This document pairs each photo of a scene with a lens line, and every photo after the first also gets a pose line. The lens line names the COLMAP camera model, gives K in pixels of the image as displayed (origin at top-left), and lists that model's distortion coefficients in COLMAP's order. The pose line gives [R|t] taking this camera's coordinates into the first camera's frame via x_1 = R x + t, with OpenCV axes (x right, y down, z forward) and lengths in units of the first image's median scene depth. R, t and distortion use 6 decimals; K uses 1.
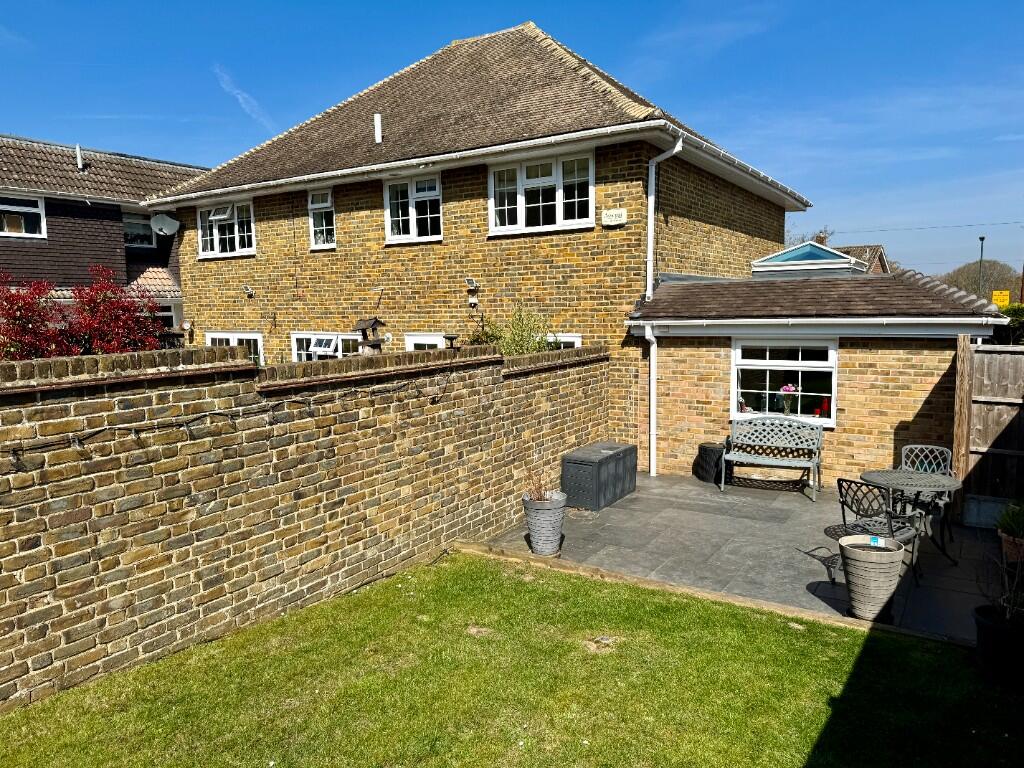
lens RADIAL K [[721.9, 0, 513.5], [0, 721.9, 376.2], [0, 0, 1]] dist [0.056997, -0.001861]
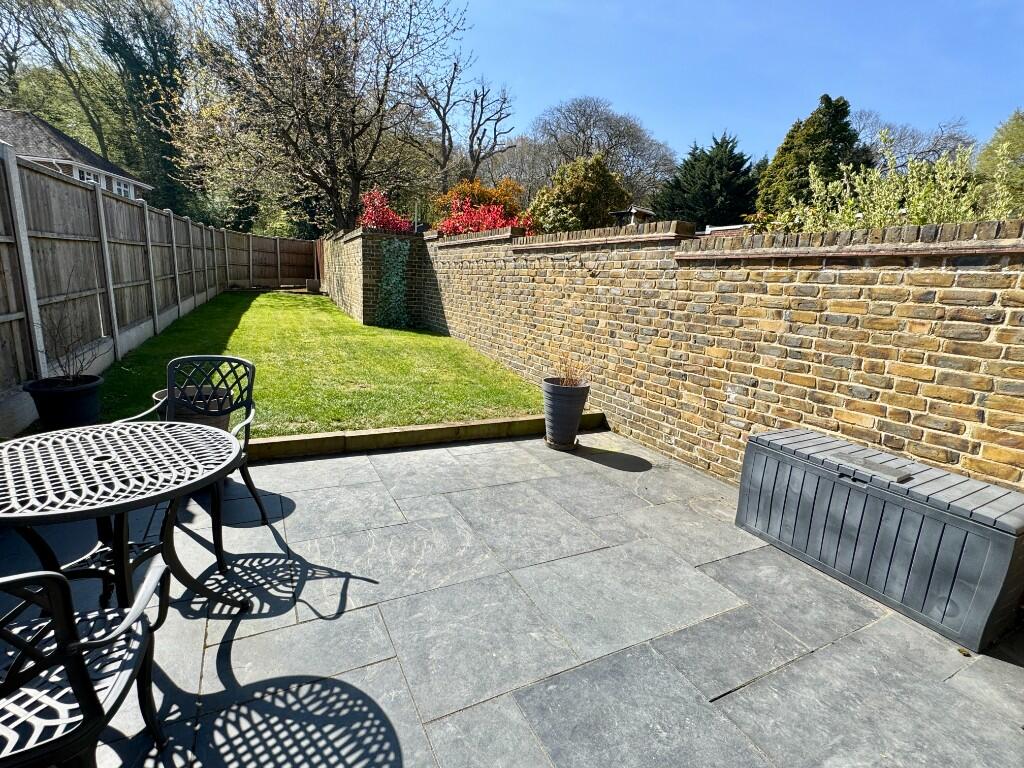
lens RADIAL K [[487.1, 0, 509.9], [0, 487.1, 387.0], [0, 0, 1]] dist [0.002689, -0.001616]
pose [[-0.496463, 0.166495, -0.851941, 0.579980], [-0.140726, 0.953014, 0.268255, 0.014527], [0.856575, 0.253069, -0.449706, 1.155745]]
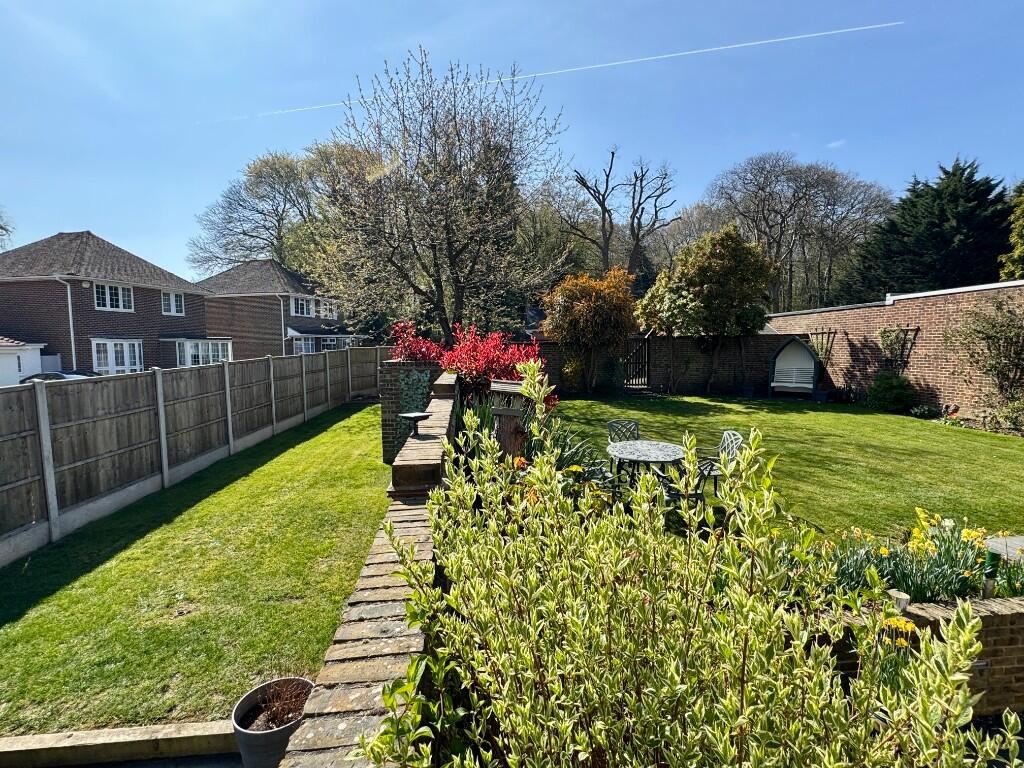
lens RADIAL K [[487.1, 0, 513.7], [0, 487.1, 386.2], [0, 0, 1]] dist [0.002689, -0.001616]
pose [[-0.781281, 0.067846, -0.620482, 0.490837], [-0.047945, 0.984615, 0.168031, -0.017180], [0.622336, 0.161028, -0.766008, 1.183599]]
